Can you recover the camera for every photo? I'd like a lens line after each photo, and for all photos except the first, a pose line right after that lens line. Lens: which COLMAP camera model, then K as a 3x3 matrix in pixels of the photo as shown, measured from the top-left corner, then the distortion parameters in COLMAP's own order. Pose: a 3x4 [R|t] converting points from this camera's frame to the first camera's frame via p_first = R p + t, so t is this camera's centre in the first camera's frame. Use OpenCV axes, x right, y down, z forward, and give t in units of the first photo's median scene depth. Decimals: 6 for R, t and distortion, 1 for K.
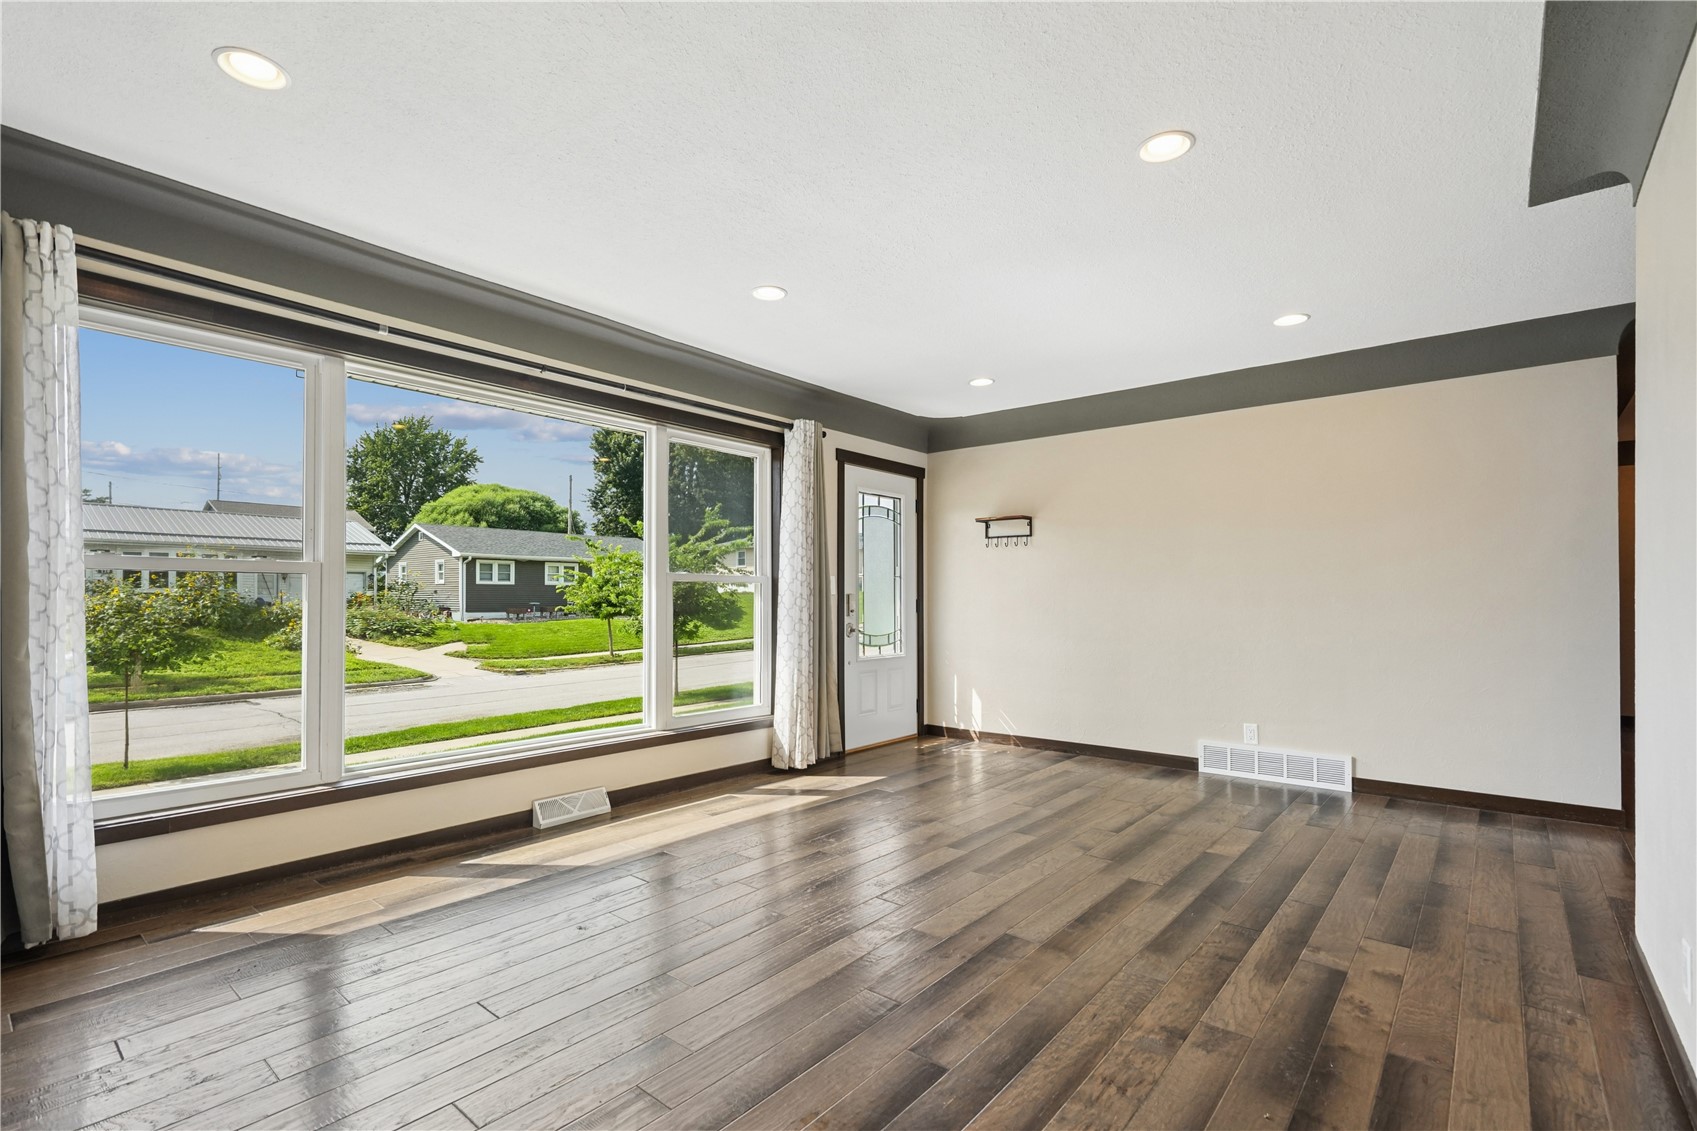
lens RADIAL K [[794.8, 0, 829.7], [0, 794.8, 597.3], [0, 0, 1]] dist [-0.009645, 0.000108]
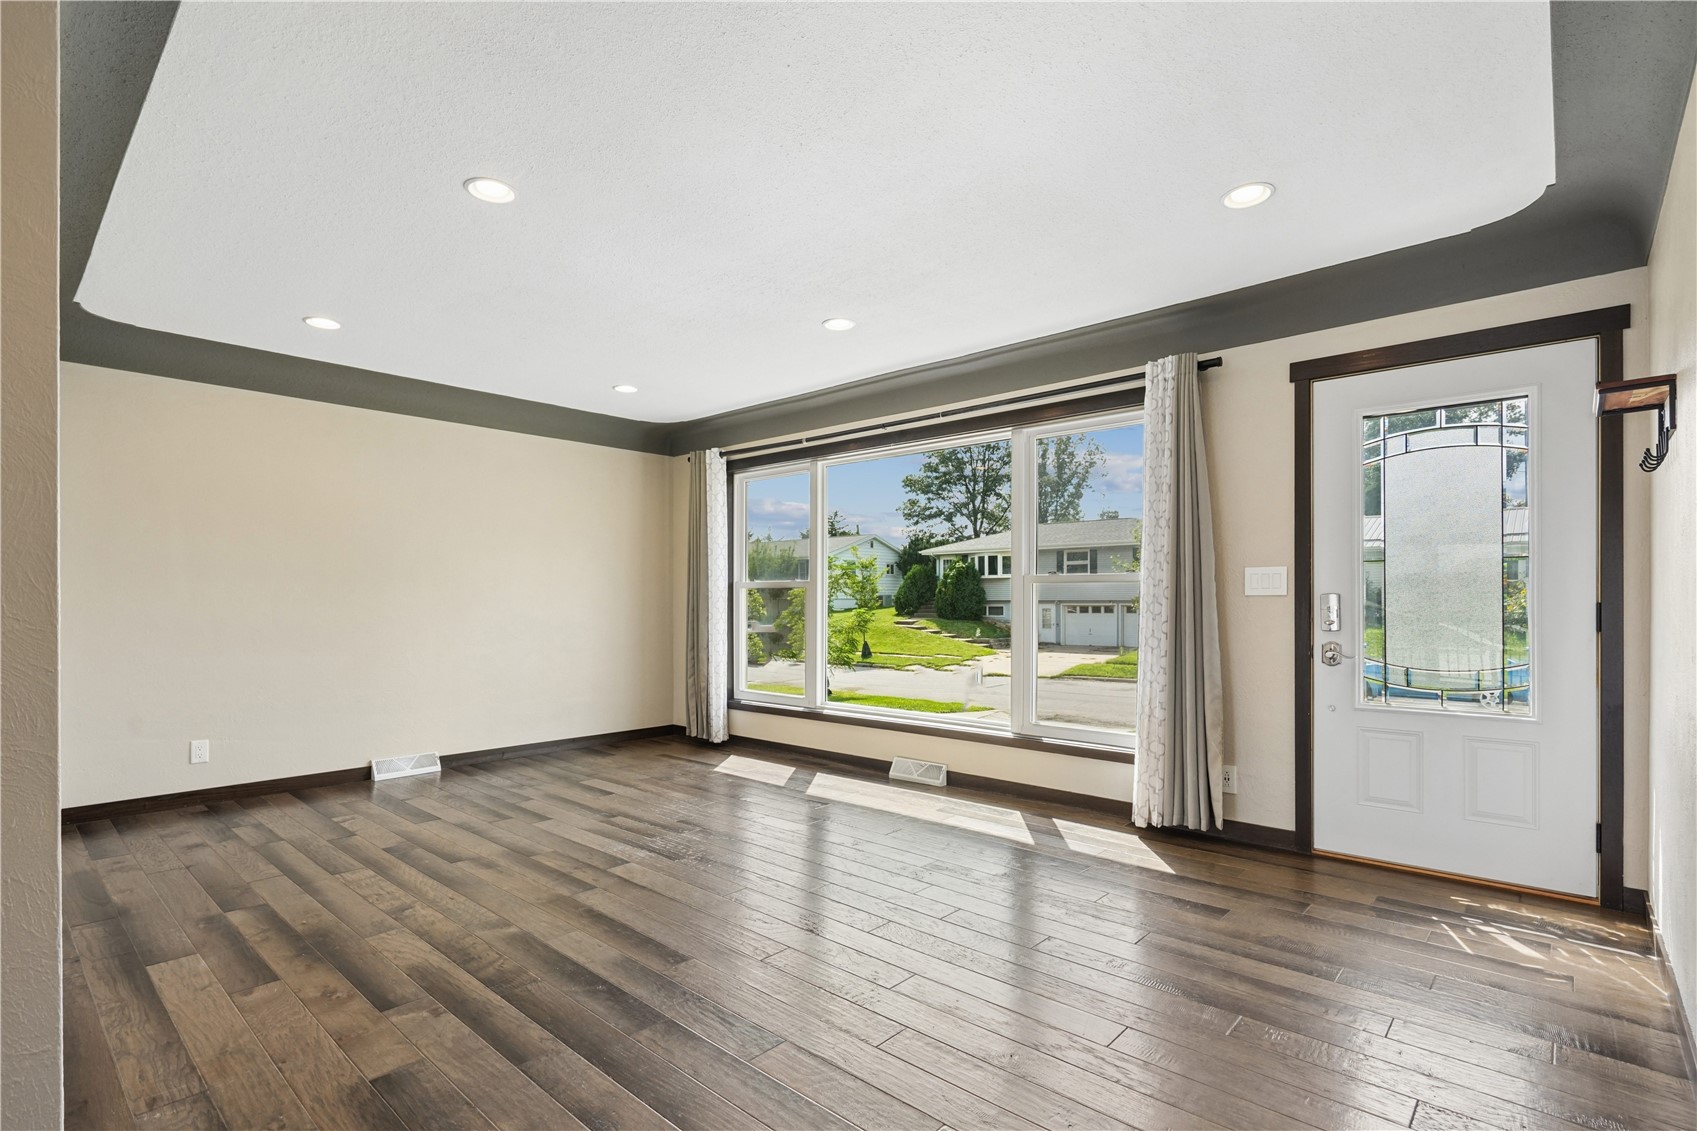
lens RADIAL K [[794.8, 0, 829.7], [0, 794.8, 597.3], [0, 0, 1]] dist [-0.009645, 0.000108]
pose [[-0.036898, -0.000680, -0.999319, 1.203789], [0.006404, 0.999979, -0.000917, -0.006017], [0.999299, -0.006433, -0.036893, 1.204083]]
